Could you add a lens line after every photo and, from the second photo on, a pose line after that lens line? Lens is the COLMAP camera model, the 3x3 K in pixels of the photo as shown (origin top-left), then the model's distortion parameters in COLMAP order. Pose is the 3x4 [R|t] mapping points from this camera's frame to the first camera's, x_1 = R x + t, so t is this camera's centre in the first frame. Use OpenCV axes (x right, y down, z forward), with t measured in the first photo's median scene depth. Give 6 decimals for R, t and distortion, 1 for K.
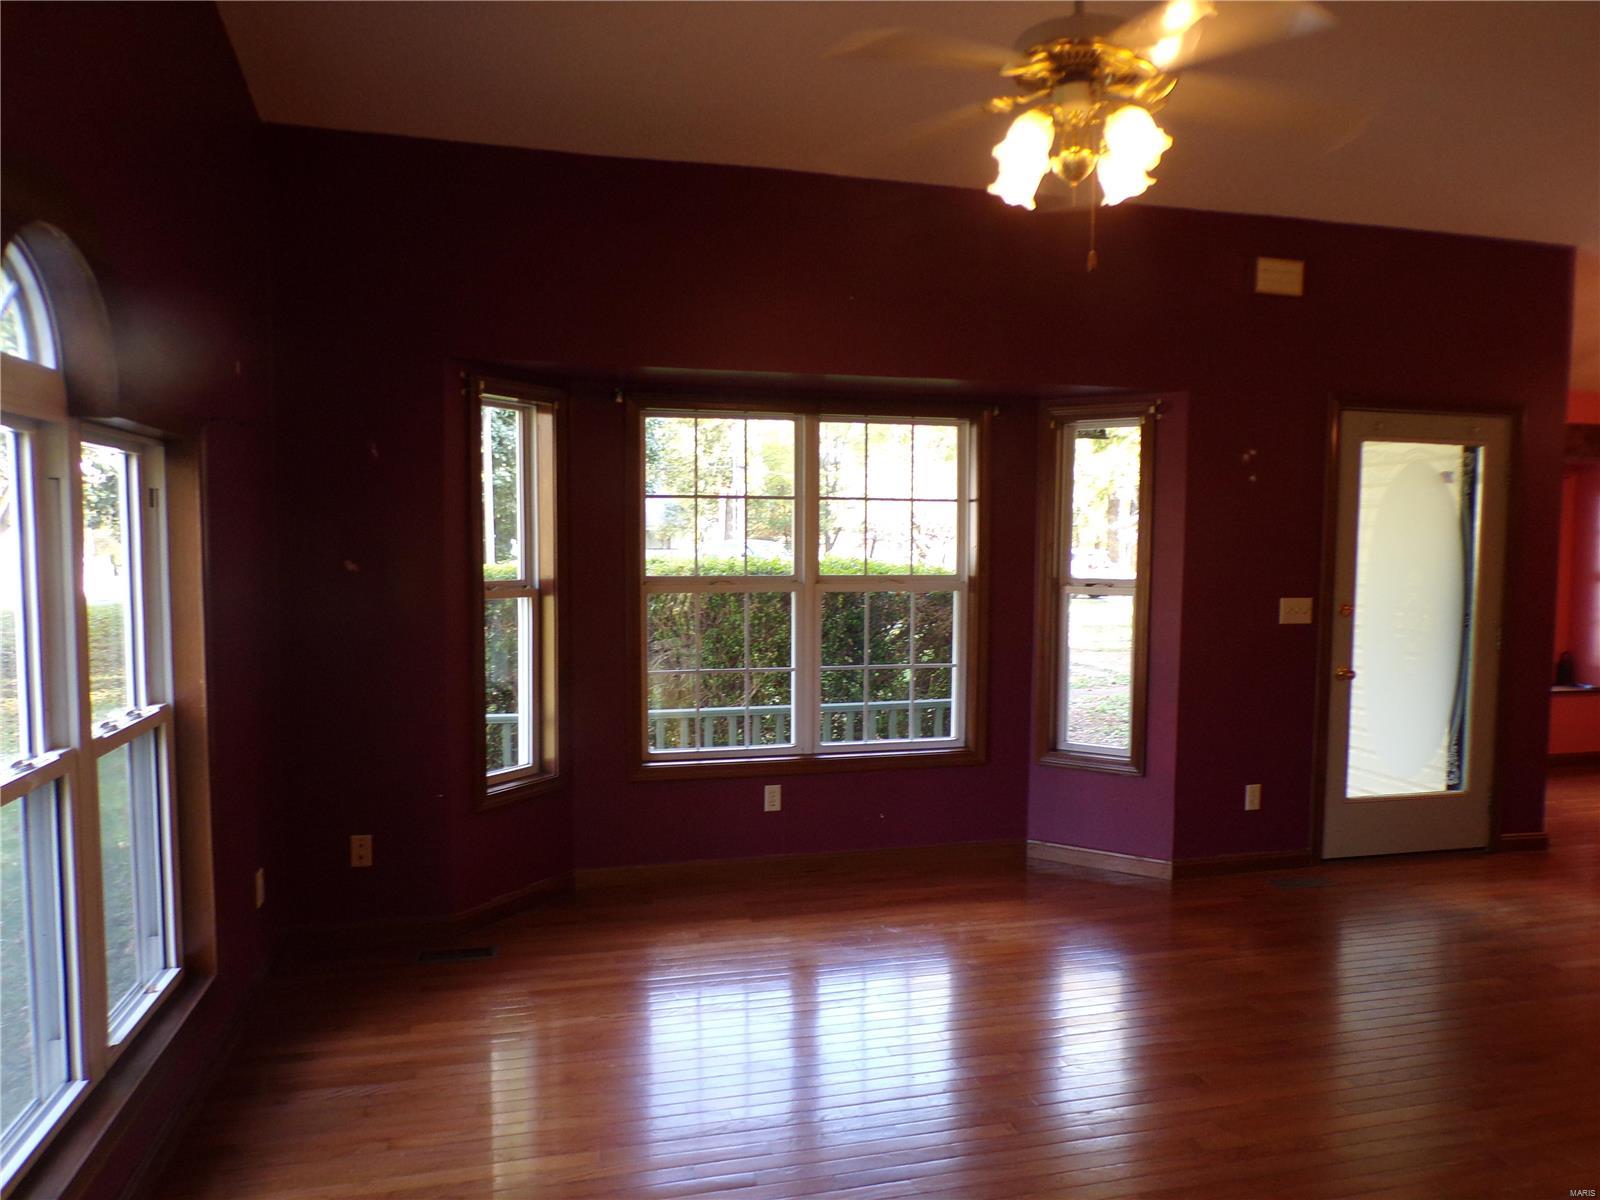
lens RADIAL K [[1097.5, 0, 802.1], [0, 1097.5, 602.1], [0, 0, 1]] dist [-0.006695, 0.011471]
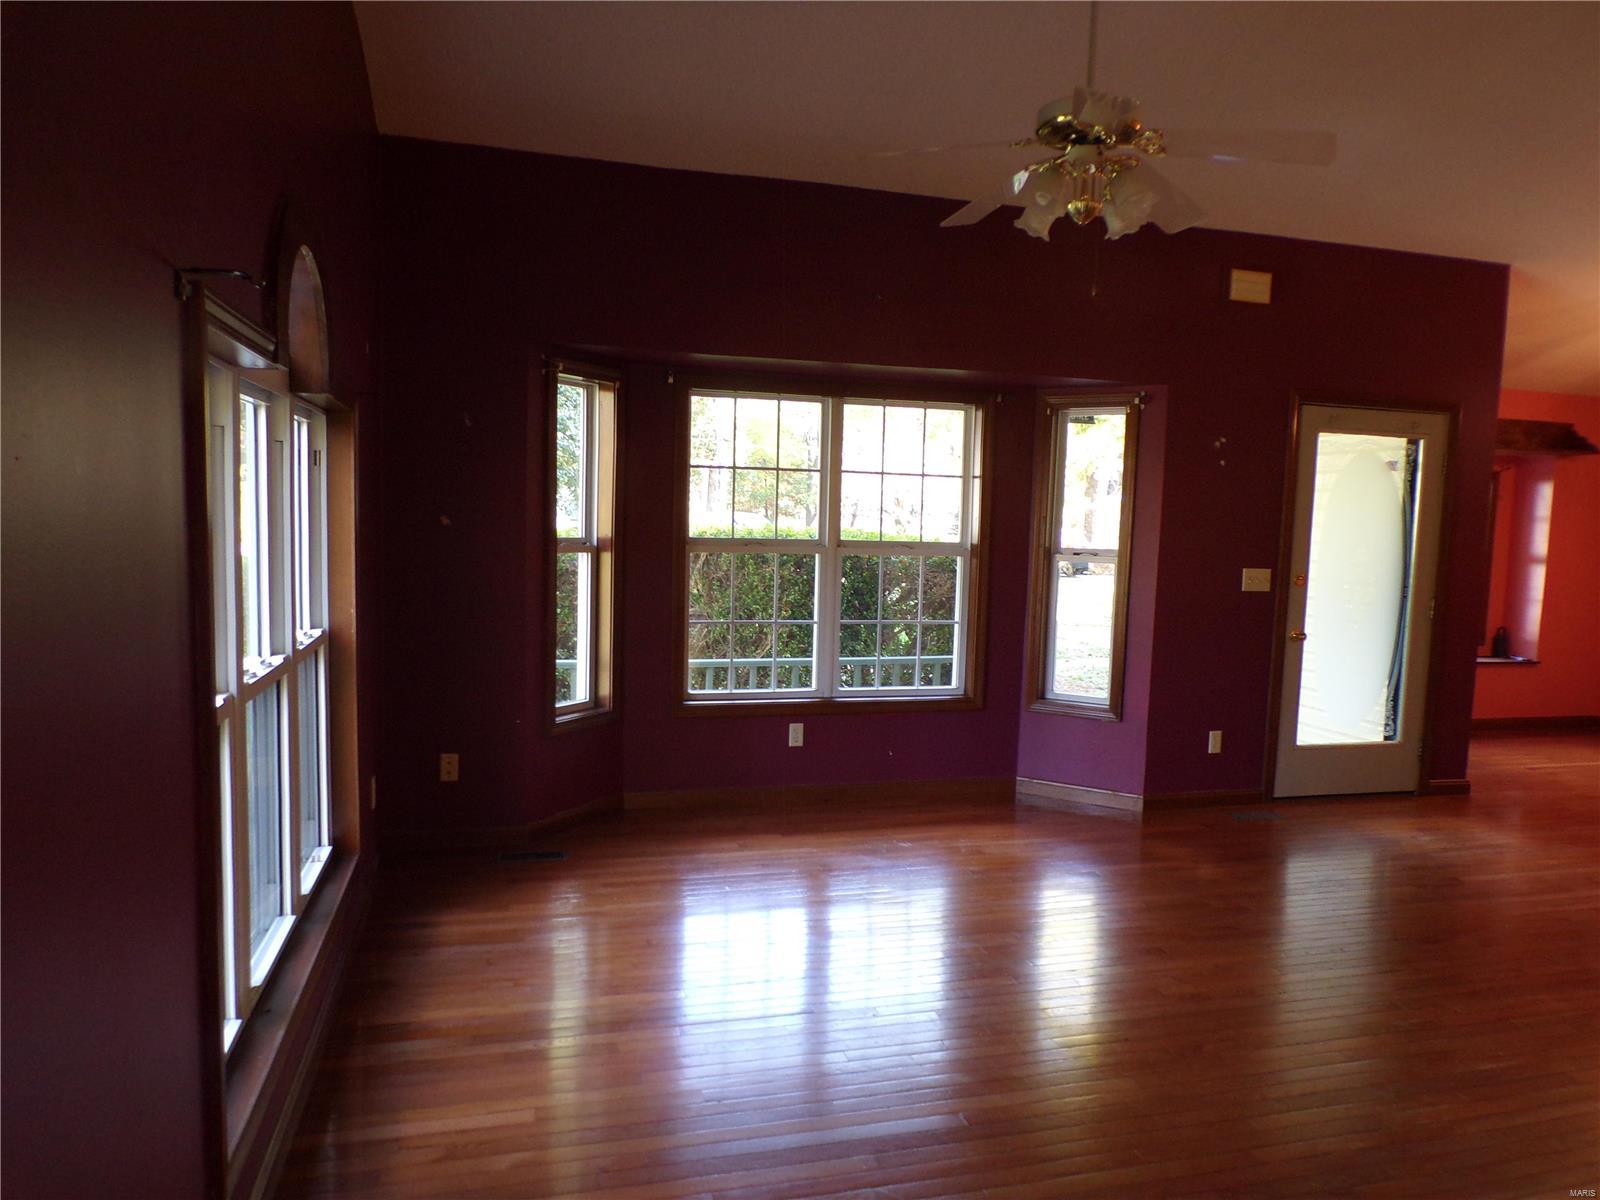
lens RADIAL K [[1097.5, 0, 800.2], [0, 1097.5, 602.2], [0, 0, 1]] dist [-0.006695, 0.011471]
pose [[0.999575, 0.020526, 0.020688, -0.049905], [-0.021005, 0.999510, 0.023212, 0.015089], [-0.020202, -0.023637, 0.999516, -0.137175]]
